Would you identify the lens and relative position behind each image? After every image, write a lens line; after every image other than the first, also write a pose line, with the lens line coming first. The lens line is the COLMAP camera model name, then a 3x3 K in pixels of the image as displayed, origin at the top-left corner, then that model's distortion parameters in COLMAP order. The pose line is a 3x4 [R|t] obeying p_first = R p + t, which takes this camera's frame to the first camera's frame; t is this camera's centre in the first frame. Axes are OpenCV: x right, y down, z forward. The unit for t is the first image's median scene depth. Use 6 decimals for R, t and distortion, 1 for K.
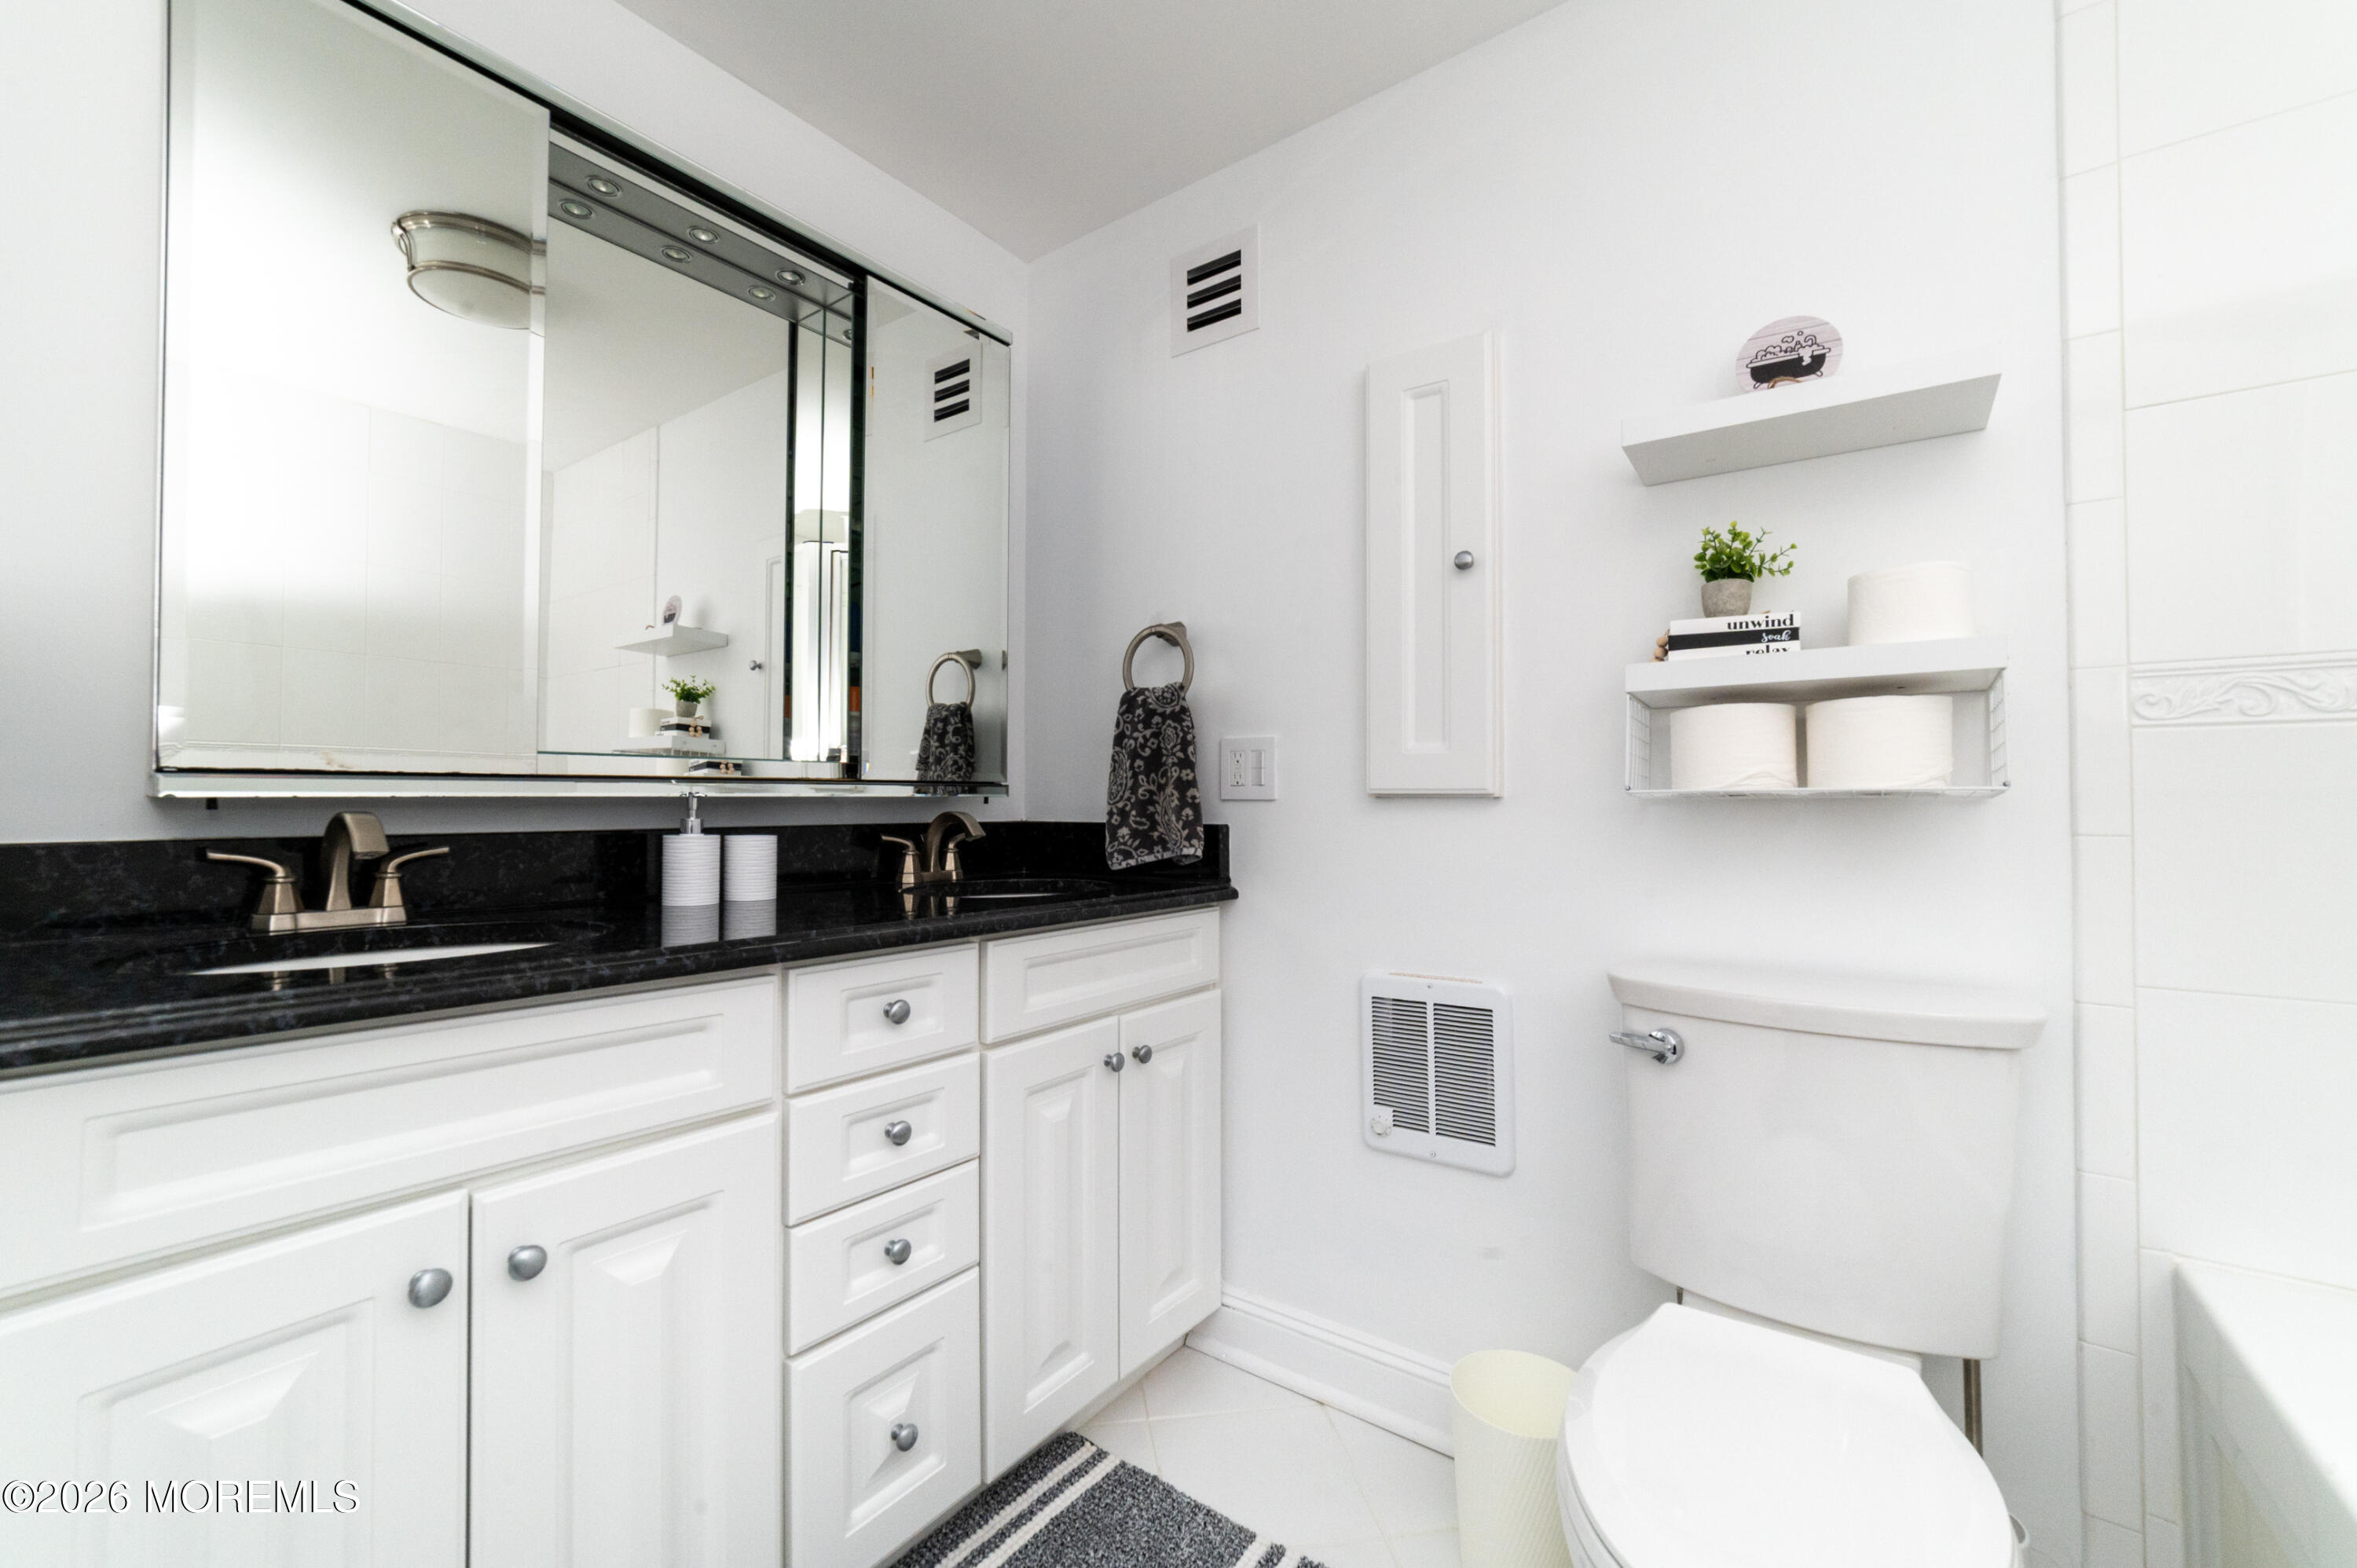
lens RADIAL K [[951.8, 0, 1178.5], [0, 951.8, 784.0], [0, 0, 1]] dist [-0.018519, 0.000001]
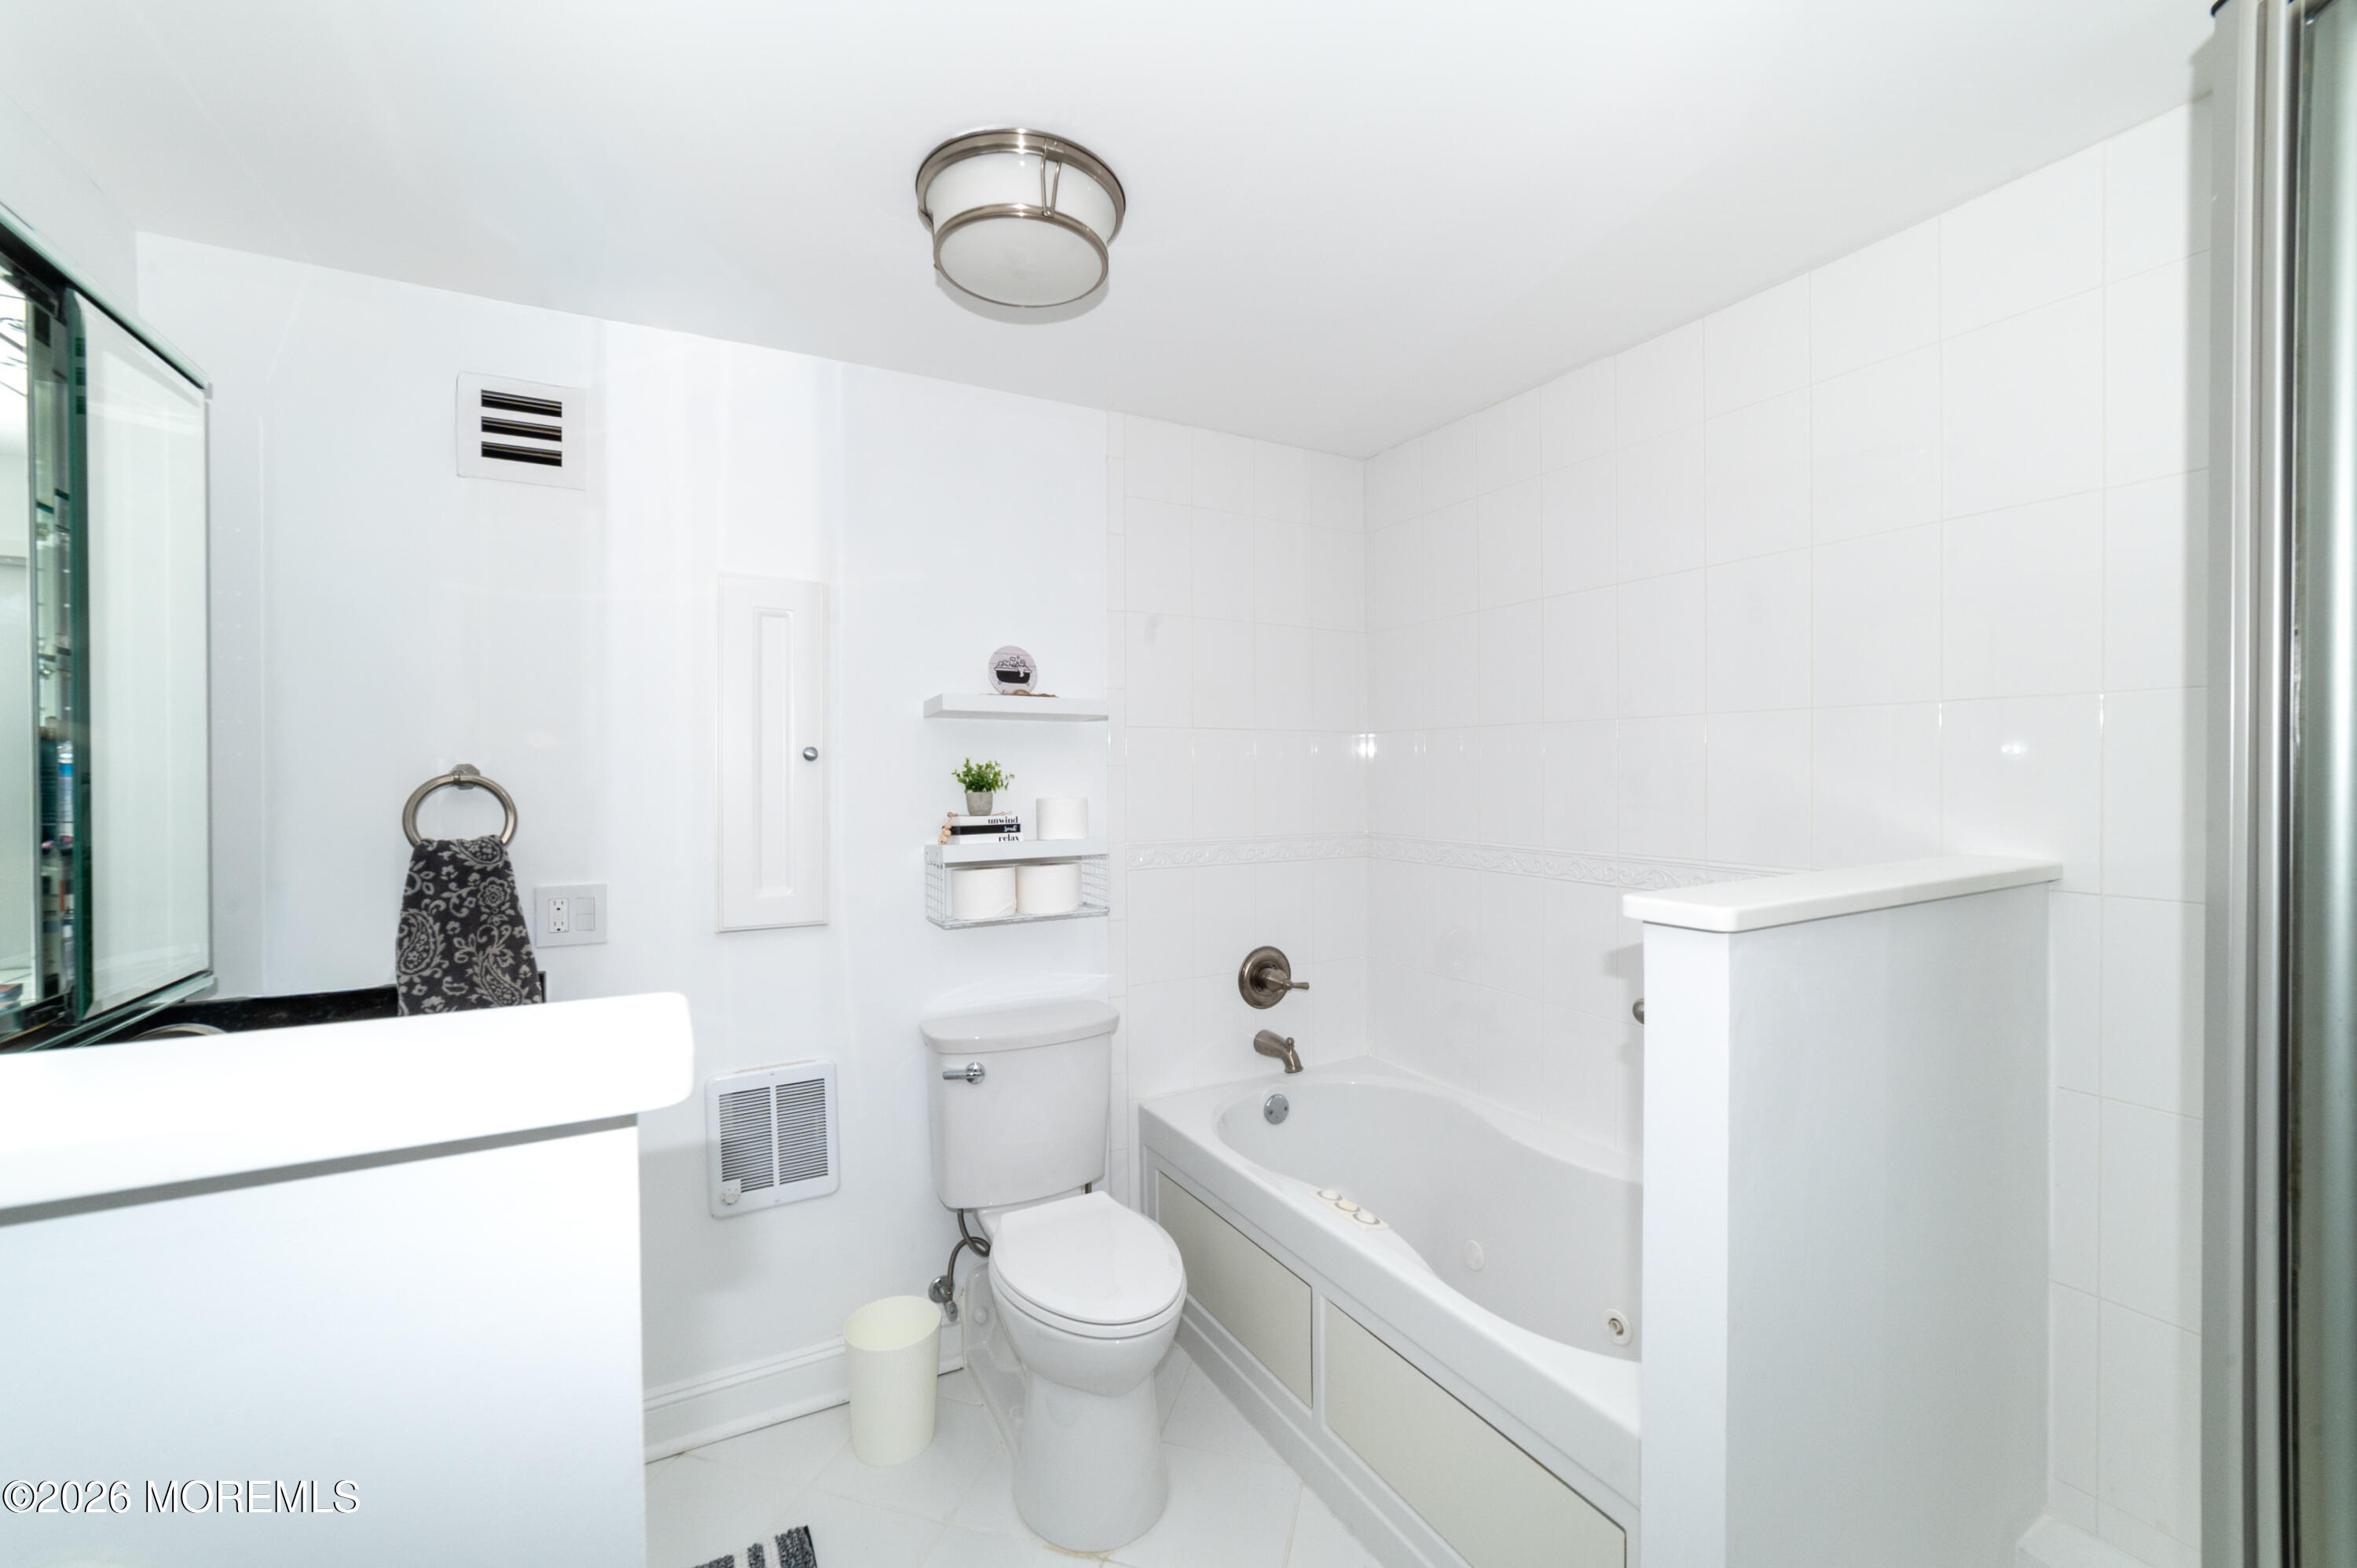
lens RADIAL K [[974.4, 0, 1178.5], [0, 974.4, 784.0], [0, 0, 1]] dist [-0.017951, 0.013381]
pose [[0.420660, -0.021874, 0.906955, -0.605110], [-0.015574, 0.999388, 0.031326, -0.202658], [-0.907085, -0.027302, 0.420062, -0.043160]]
